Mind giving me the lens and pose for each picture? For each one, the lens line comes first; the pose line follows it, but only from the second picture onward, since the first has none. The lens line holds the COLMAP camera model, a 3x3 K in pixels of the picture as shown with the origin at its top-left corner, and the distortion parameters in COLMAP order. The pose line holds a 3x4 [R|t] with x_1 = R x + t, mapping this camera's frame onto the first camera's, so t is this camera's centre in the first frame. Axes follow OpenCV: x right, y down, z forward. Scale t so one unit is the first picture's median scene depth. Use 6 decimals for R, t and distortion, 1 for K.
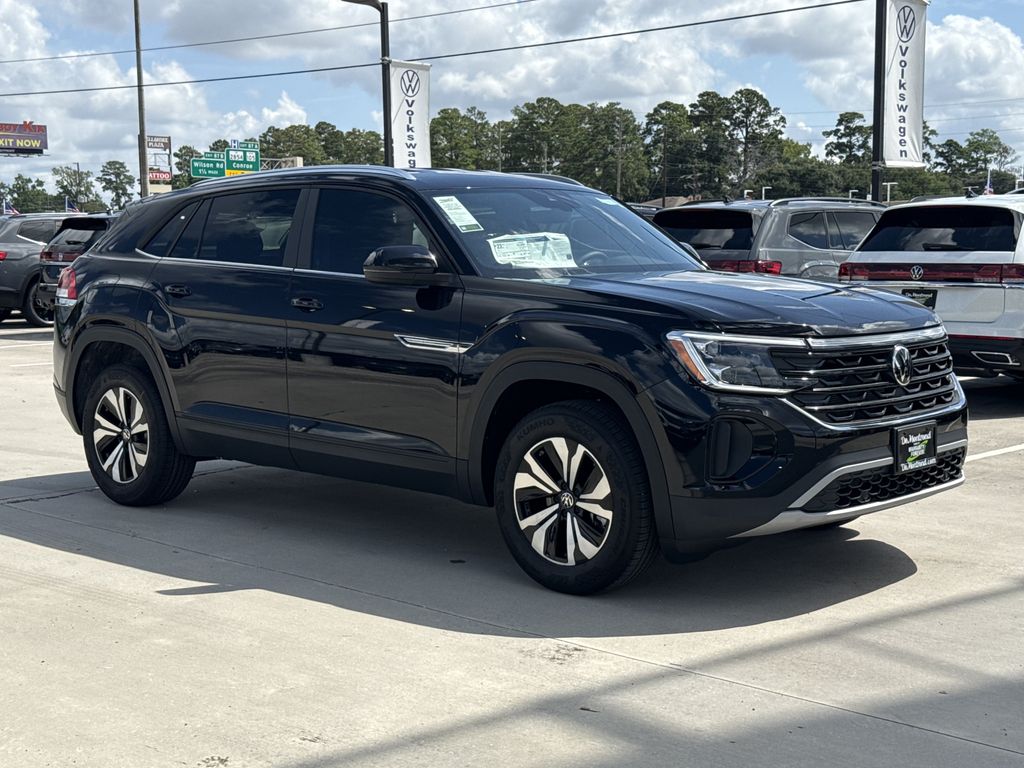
lens RADIAL K [[1548.2, 0, 507.1], [0, 1548.2, 386.2], [0, 0, 1]] dist [0.132203, 0.000000]
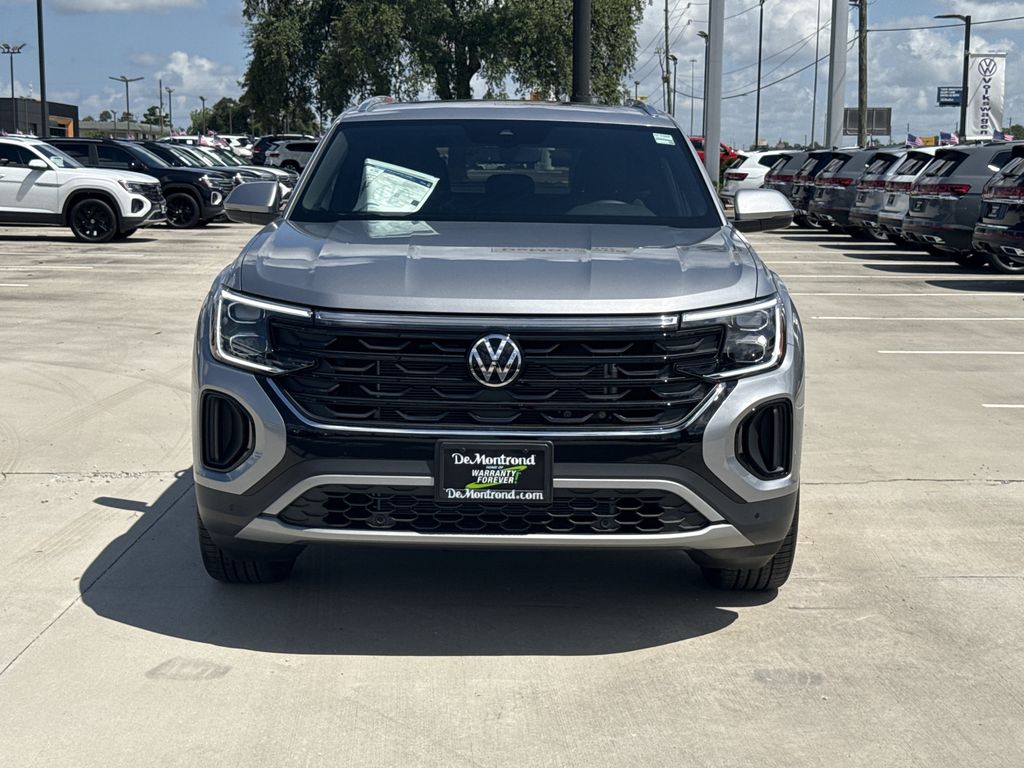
lens RADIAL K [[1596.3, 0, 512.1], [0, 1596.3, 356.4], [0, 0, 1]] dist [0.090072, 0.000000]
pose [[0.673123, 0.102945, -0.732331, 0.816300], [-0.092139, 0.994222, 0.055069, -0.057481], [0.733768, 0.030408, 0.678719, 0.496889]]
